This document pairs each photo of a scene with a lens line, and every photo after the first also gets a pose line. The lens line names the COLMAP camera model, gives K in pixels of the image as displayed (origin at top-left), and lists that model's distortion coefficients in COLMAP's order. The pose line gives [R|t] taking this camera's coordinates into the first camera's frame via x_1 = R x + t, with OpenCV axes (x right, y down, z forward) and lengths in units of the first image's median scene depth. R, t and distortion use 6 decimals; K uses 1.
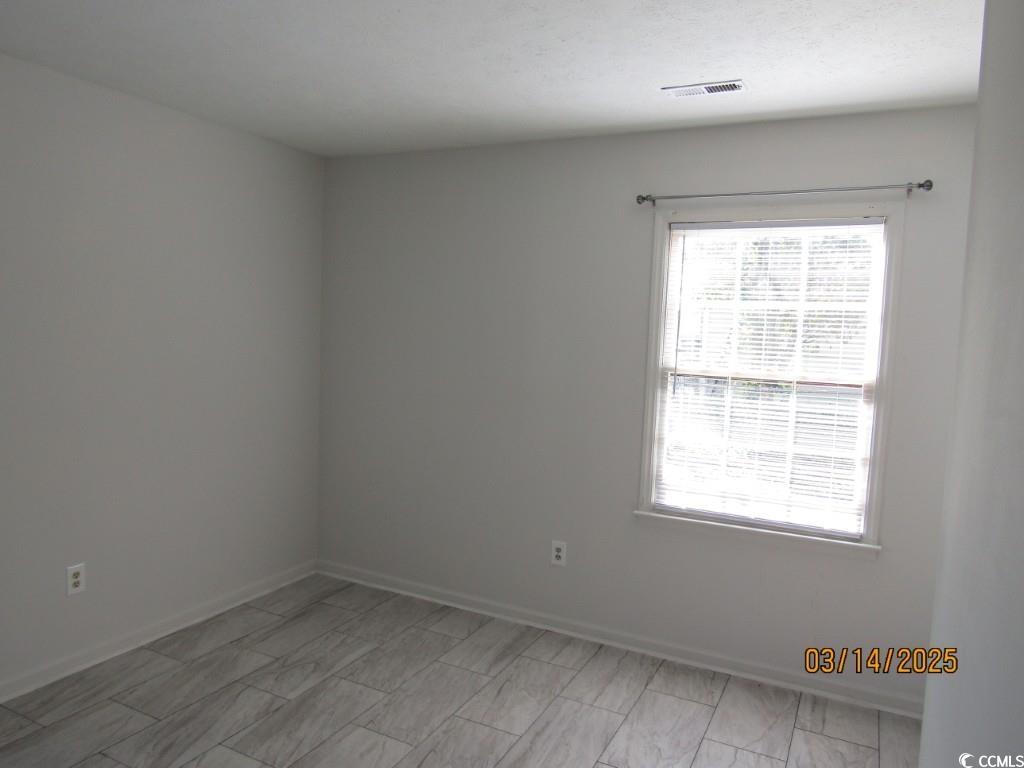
lens RADIAL K [[730.0, 0, 517.2], [0, 730.0, 389.6], [0, 0, 1]] dist [-0.015318, 0.013689]
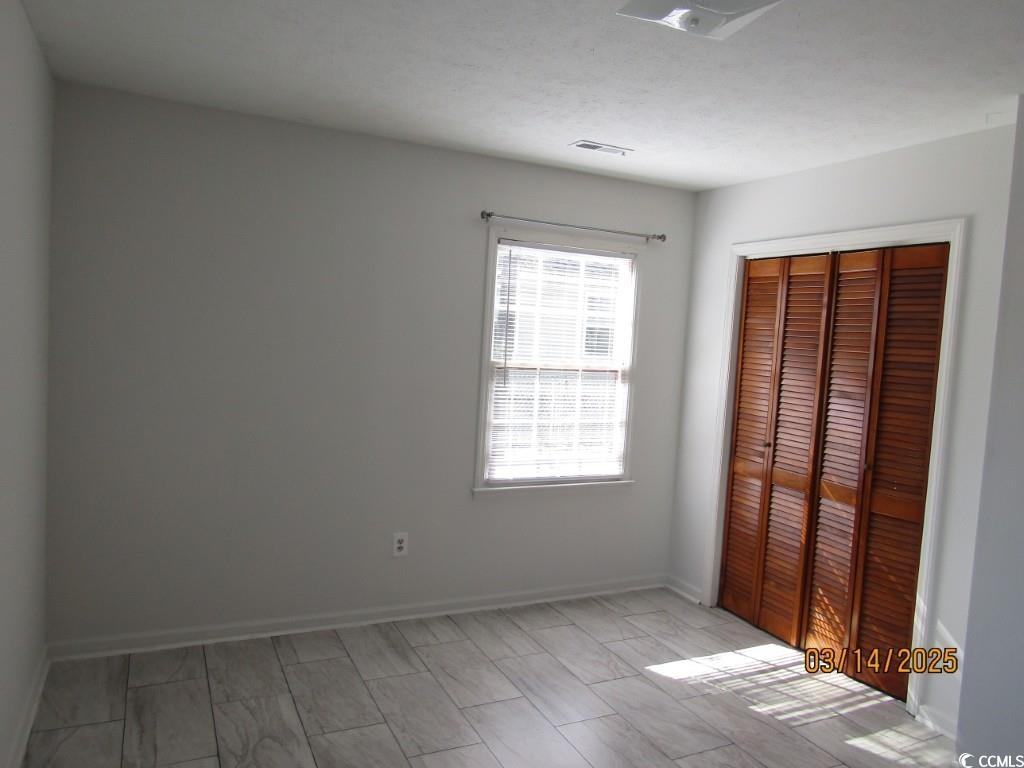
lens RADIAL K [[730.0, 0, 517.2], [0, 730.0, 389.6], [0, 0, 1]] dist [-0.015318, 0.013689]
pose [[0.600636, -0.066736, 0.796732, -0.727704], [0.034634, 0.997747, 0.057464, -0.053825], [-0.798772, -0.006921, 0.601594, 0.277113]]
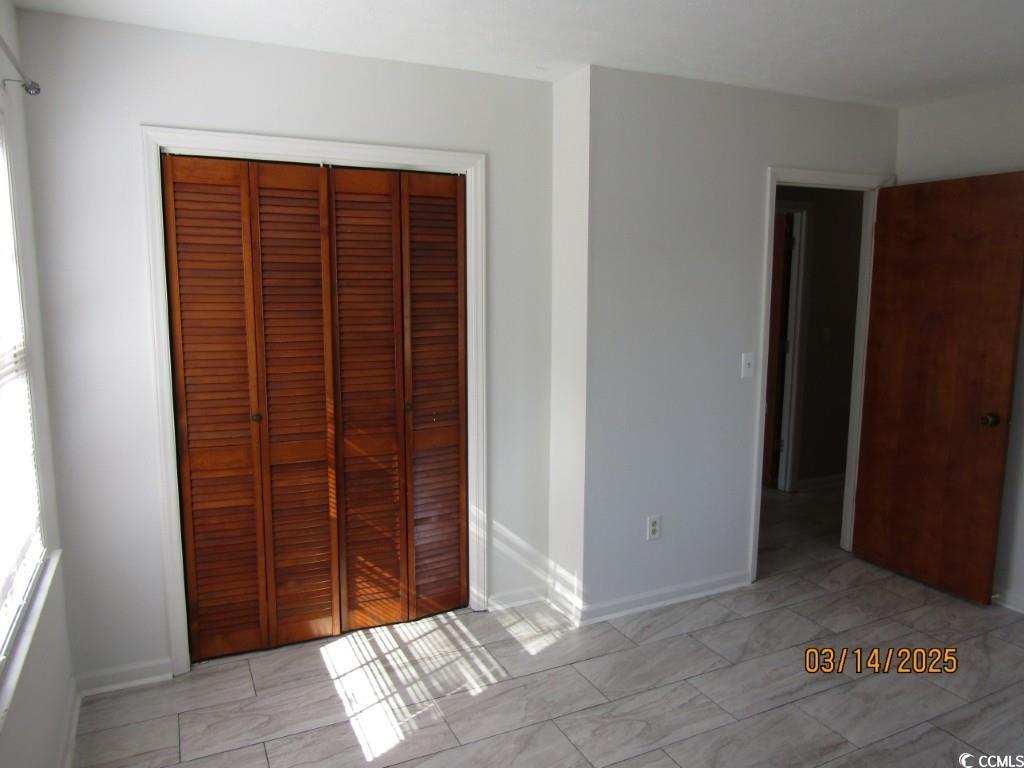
lens RADIAL K [[718.9, 0, 513.1], [0, 718.9, 389.0], [0, 0, 1]] dist [-0.022046, 0.007284]
pose [[-0.794566, -0.130218, 0.593050, -0.299074], [0.016675, 0.971683, 0.235698, -0.116422], [-0.606949, 0.197167, -0.769895, 1.149956]]
